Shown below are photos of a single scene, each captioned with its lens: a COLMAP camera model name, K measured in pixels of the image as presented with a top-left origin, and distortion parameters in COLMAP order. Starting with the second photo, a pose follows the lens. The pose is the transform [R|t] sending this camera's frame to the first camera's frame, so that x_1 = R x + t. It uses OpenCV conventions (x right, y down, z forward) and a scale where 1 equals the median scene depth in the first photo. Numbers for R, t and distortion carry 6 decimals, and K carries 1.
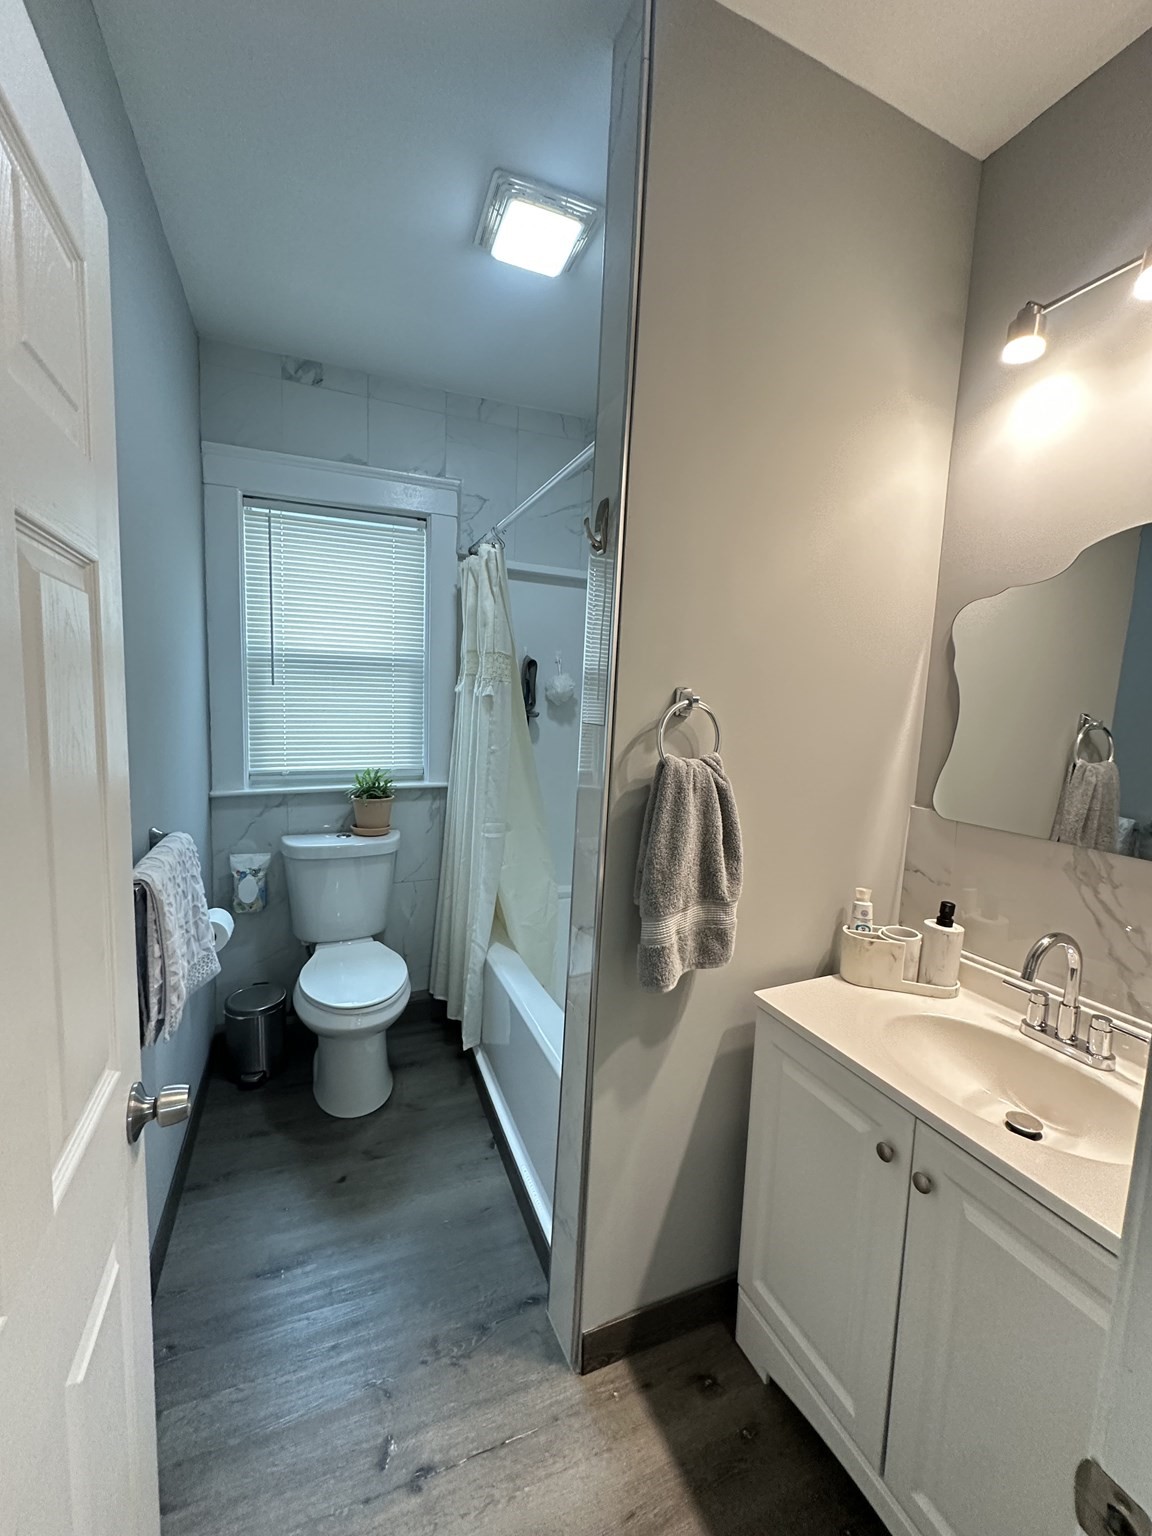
lens RADIAL K [[618.7, 0, 586.0], [0, 618.7, 767.6], [0, 0, 1]] dist [-0.001436, 0.000123]
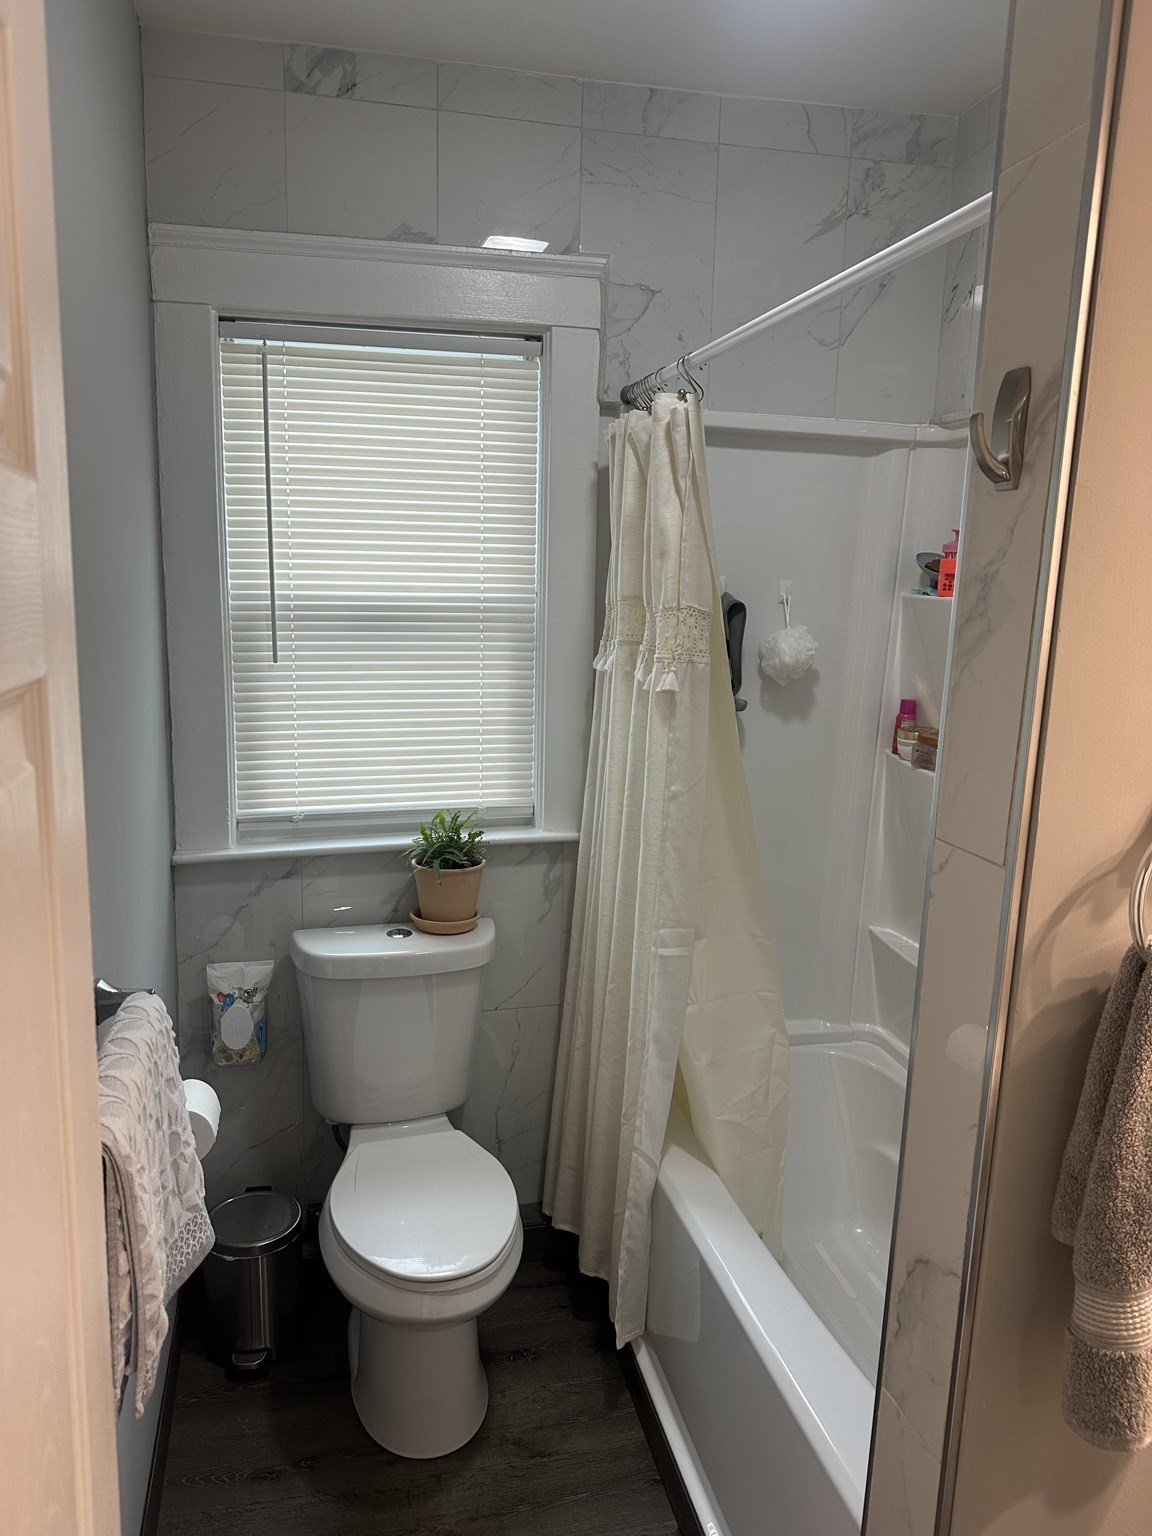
lens RADIAL K [[1087.8, 0, 576.0], [0, 1087.8, 768.2], [0, 0, 1]] dist [0.072366, -0.092514]
pose [[0.986270, 0.012449, -0.164671, -0.078308], [-0.003432, 0.998484, 0.054933, -0.096368], [0.165106, -0.053614, 0.984818, 0.073634]]
